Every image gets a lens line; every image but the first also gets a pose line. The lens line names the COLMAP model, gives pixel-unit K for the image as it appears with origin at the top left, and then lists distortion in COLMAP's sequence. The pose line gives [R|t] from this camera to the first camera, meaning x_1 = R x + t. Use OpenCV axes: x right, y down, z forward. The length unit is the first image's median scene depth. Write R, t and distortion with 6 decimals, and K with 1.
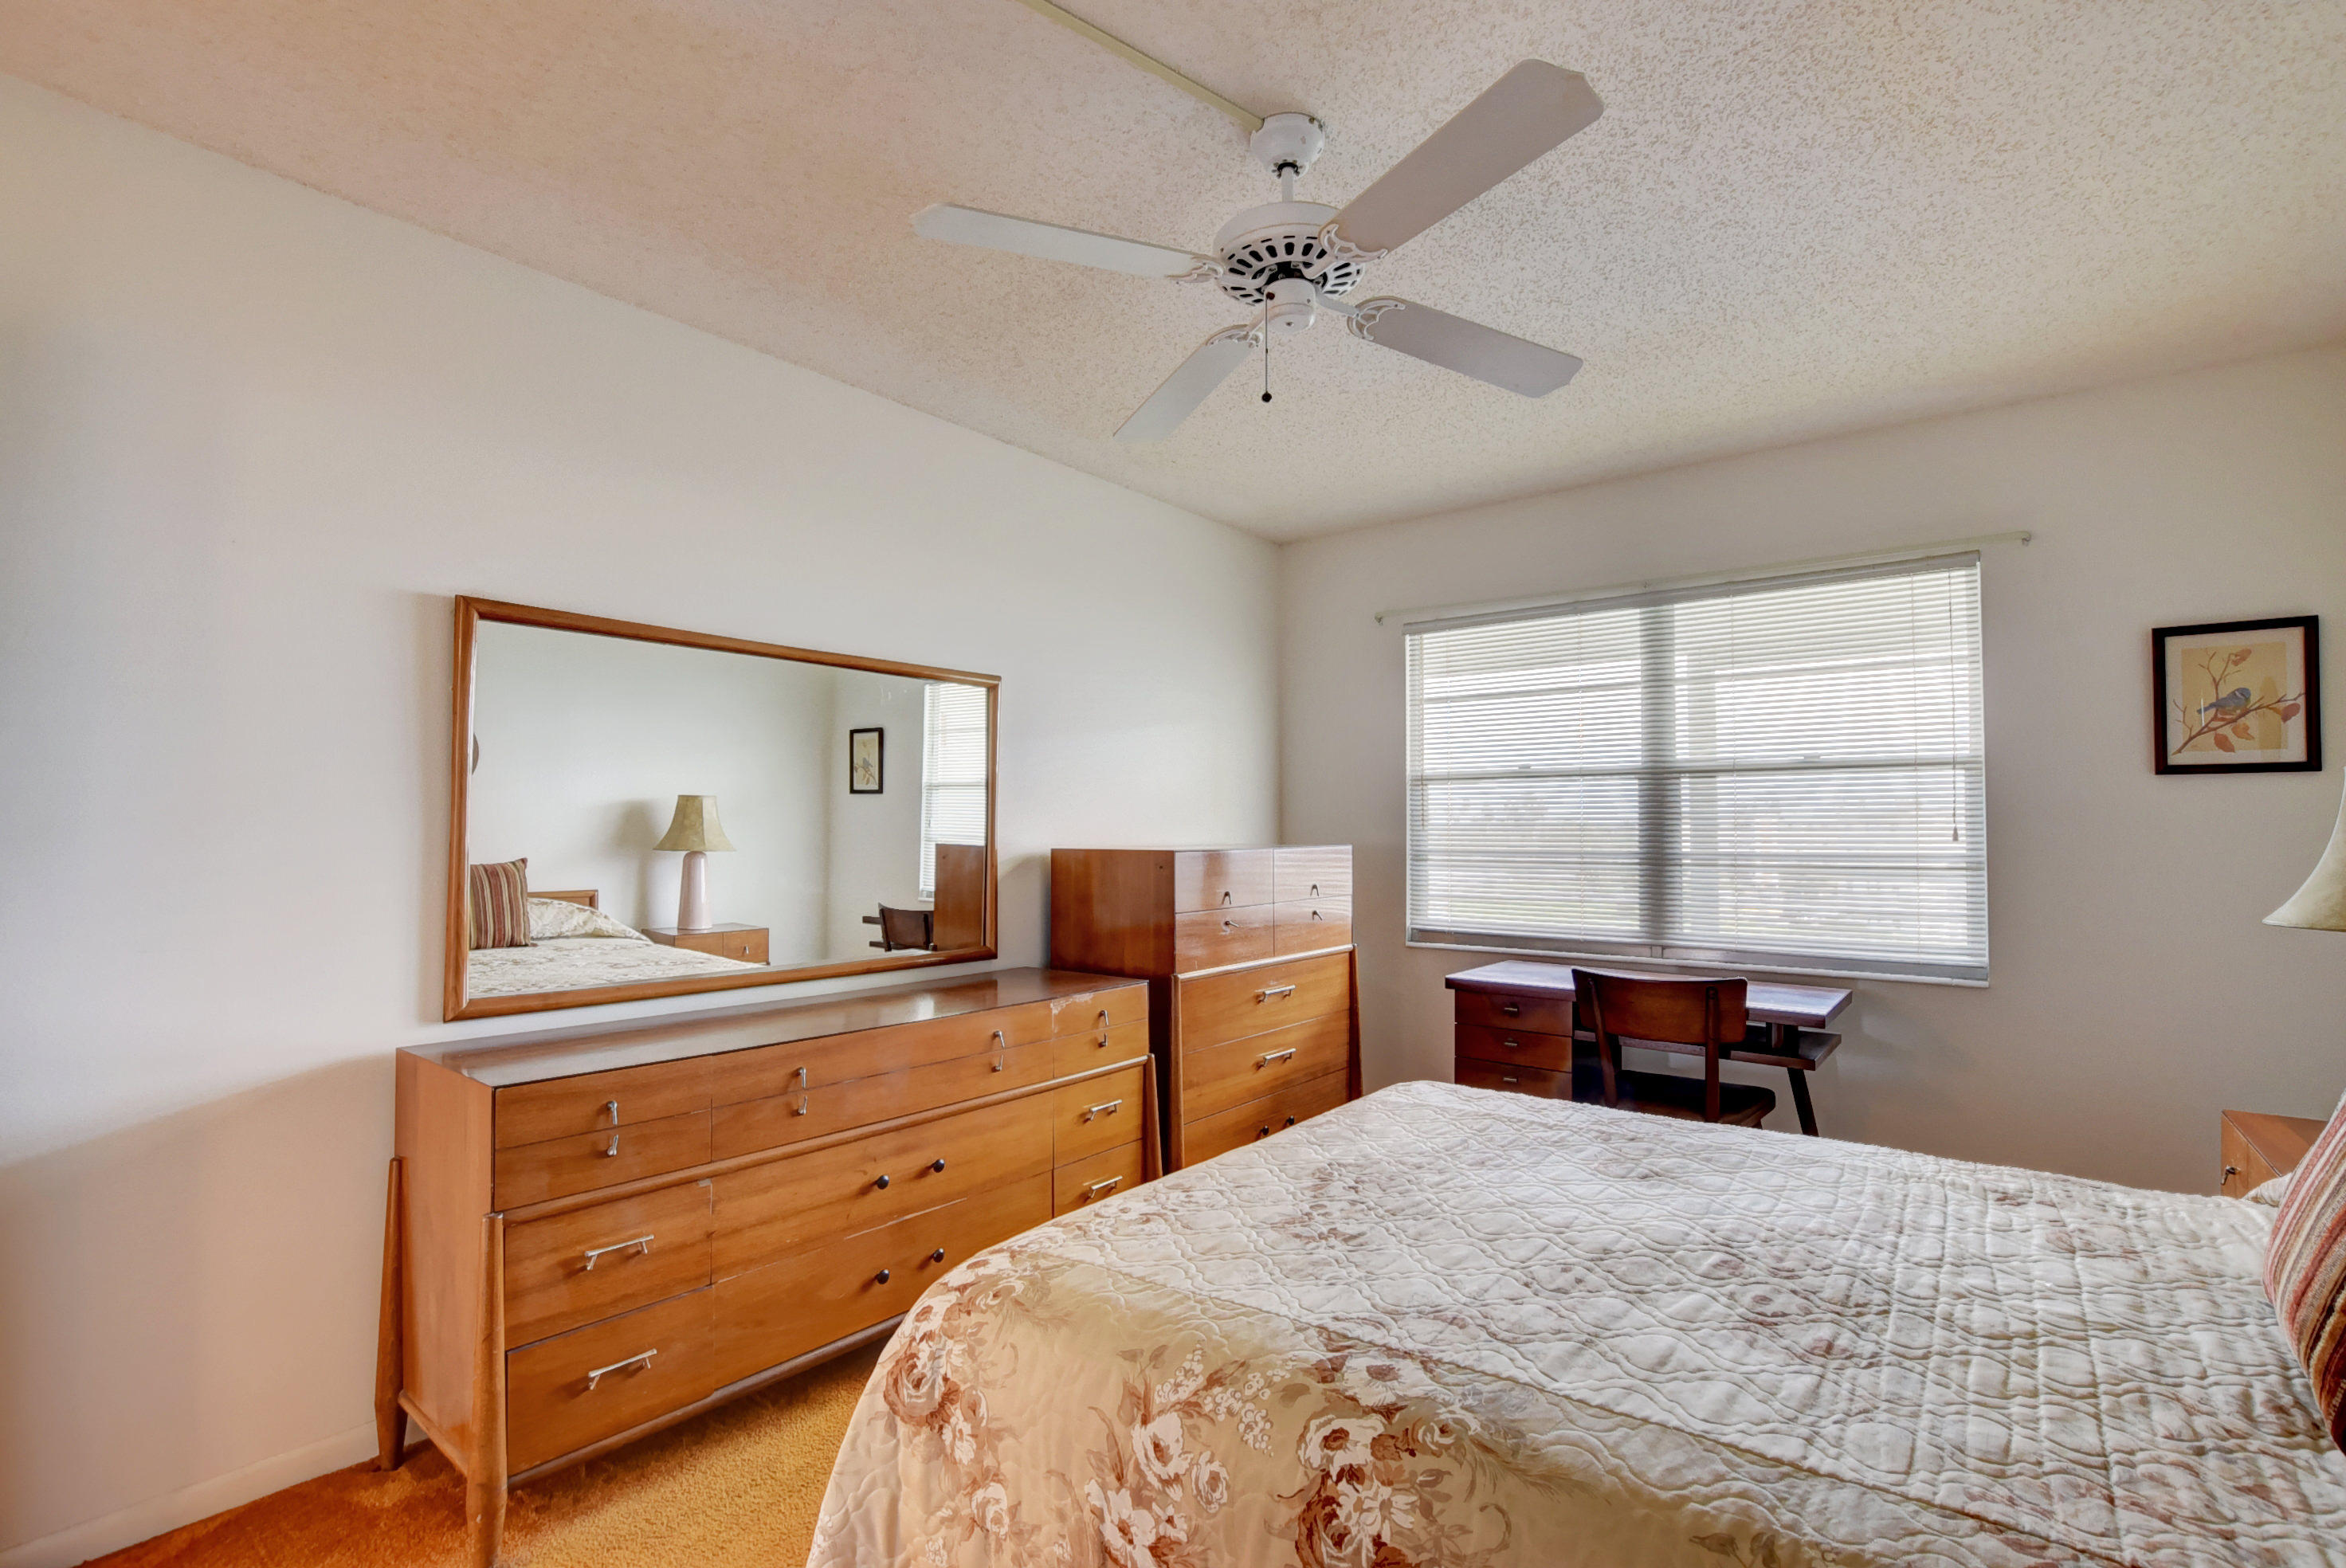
lens RADIAL K [[1072.0, 0, 1177.7], [0, 1072.0, 791.0], [0, 0, 1]] dist [-0.030294, 0.000039]
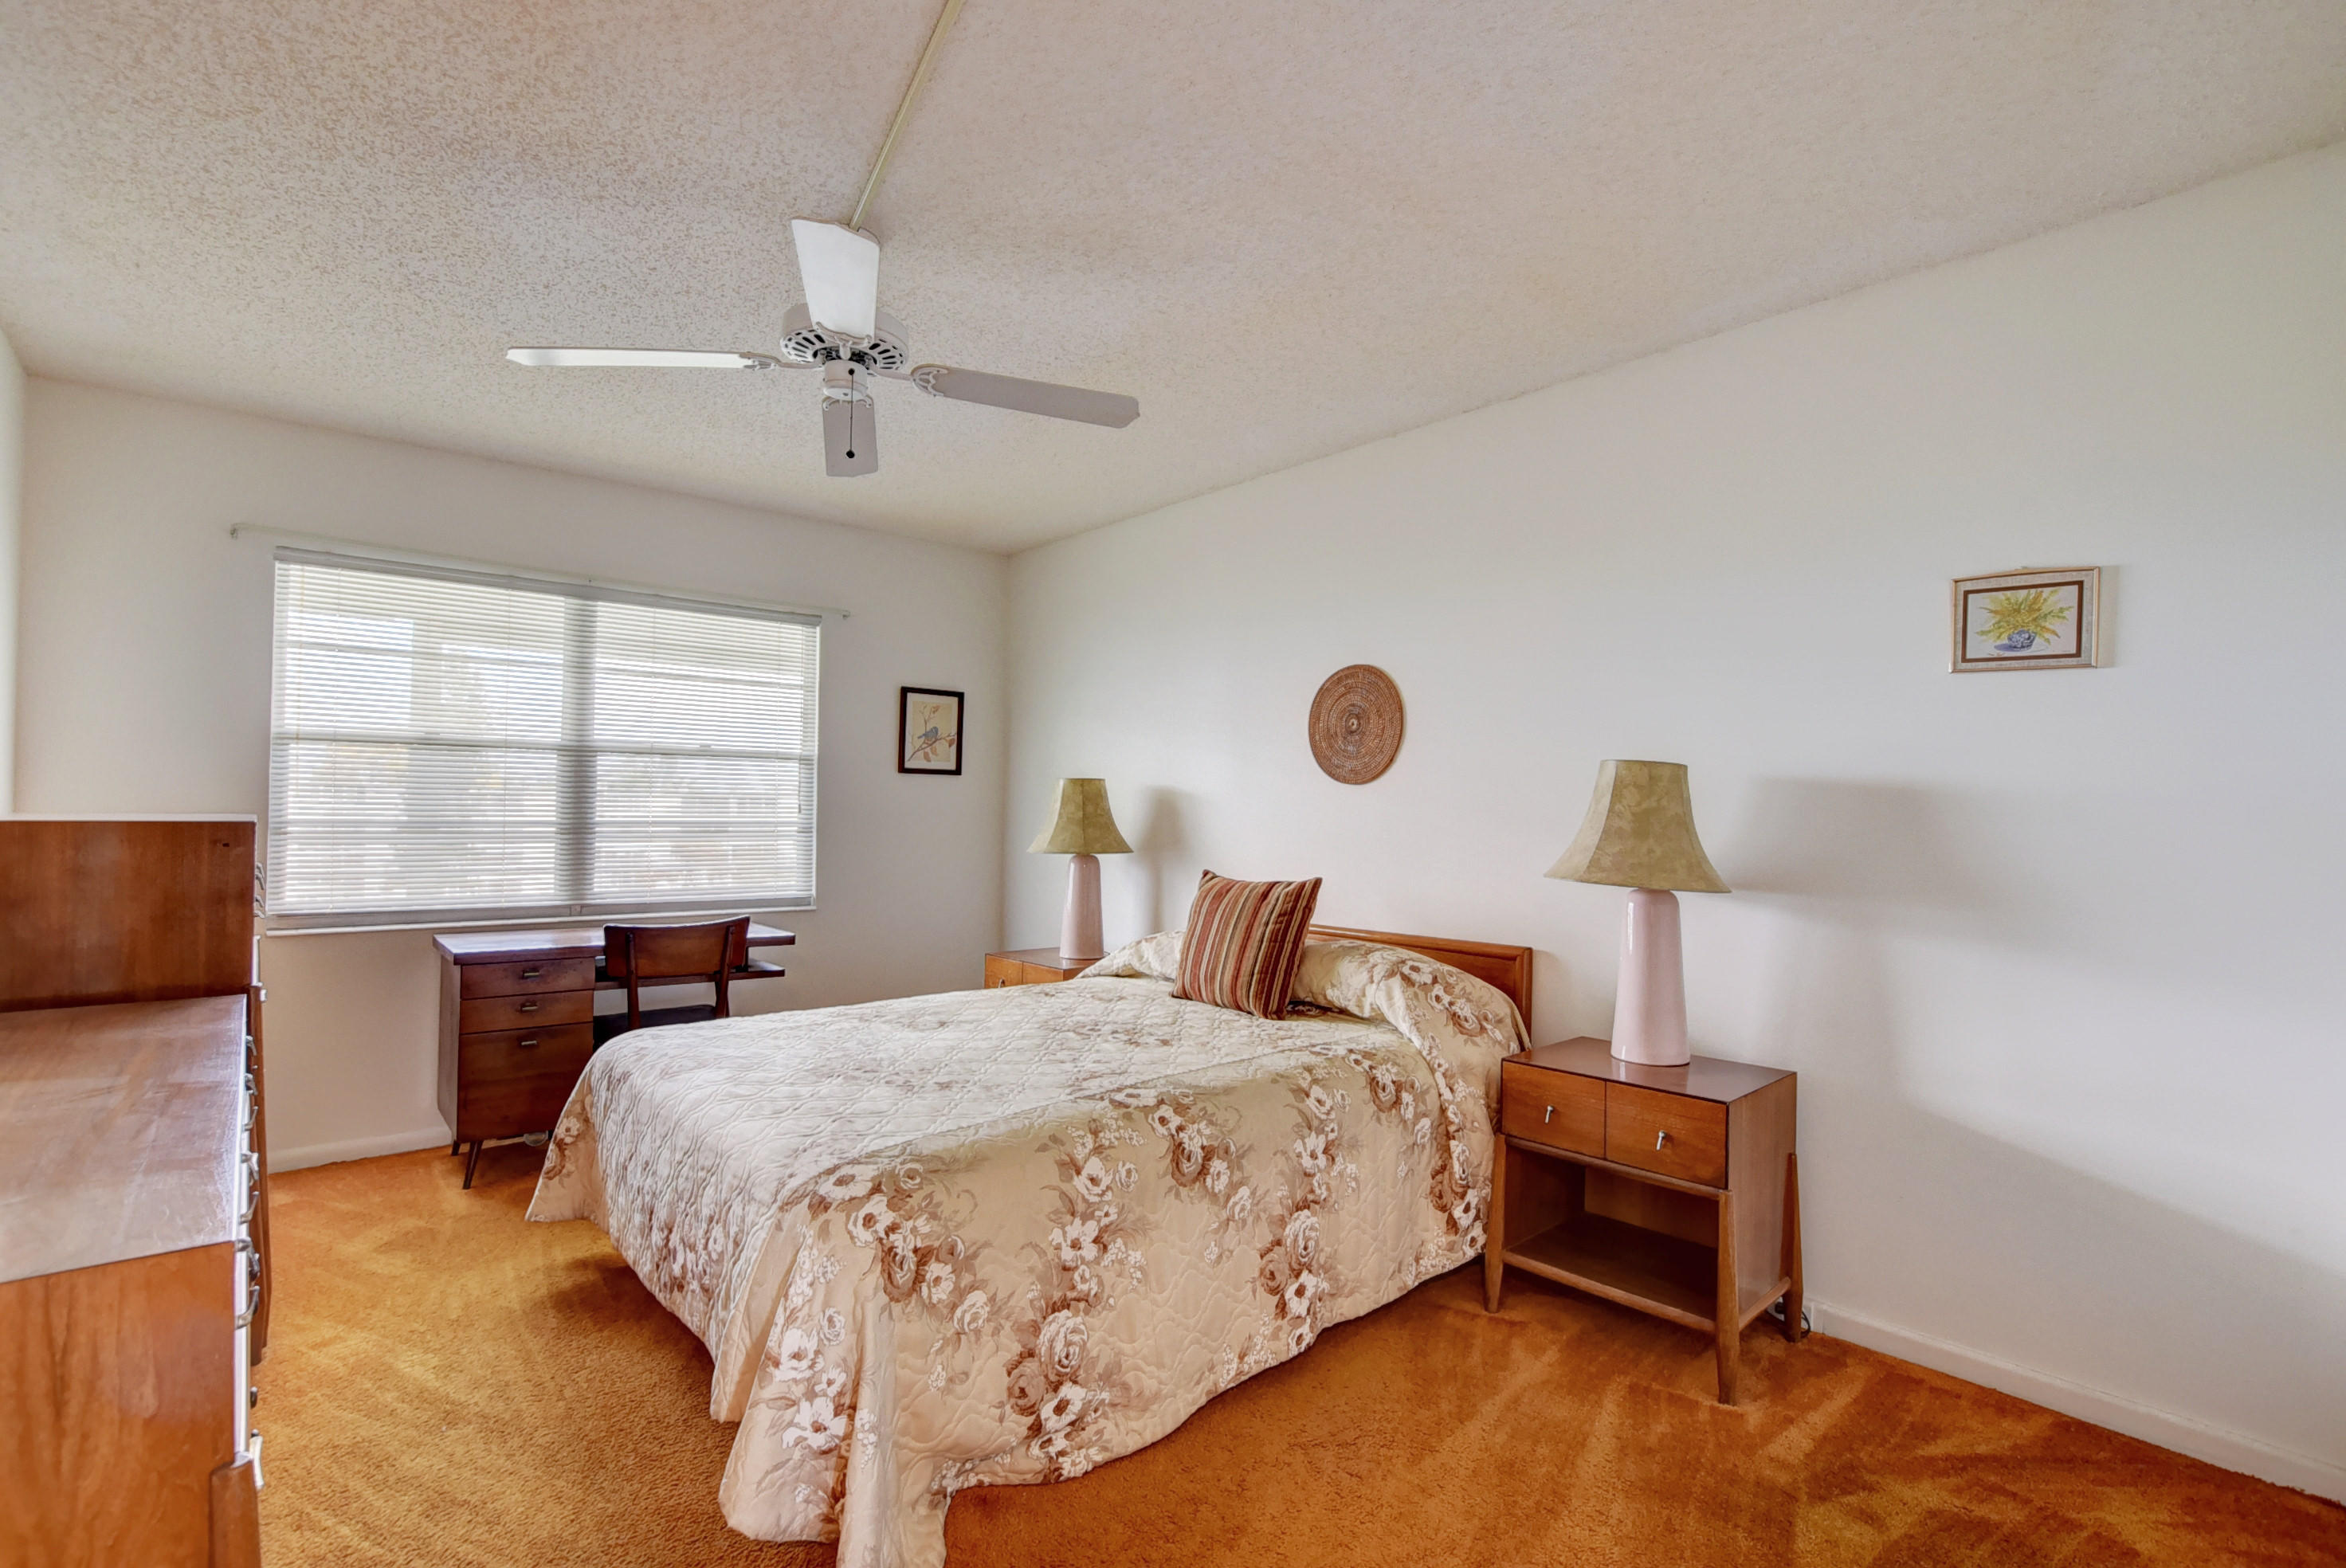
lens RADIAL K [[1072.0, 0, 1177.7], [0, 1072.0, 791.0], [0, 0, 1]] dist [-0.030294, 0.000039]
pose [[0.178899, 0.019979, 0.983665, -1.317493], [-0.047504, 0.998803, -0.011647, 0.022706], [-0.982720, -0.044644, 0.179634, 0.480212]]
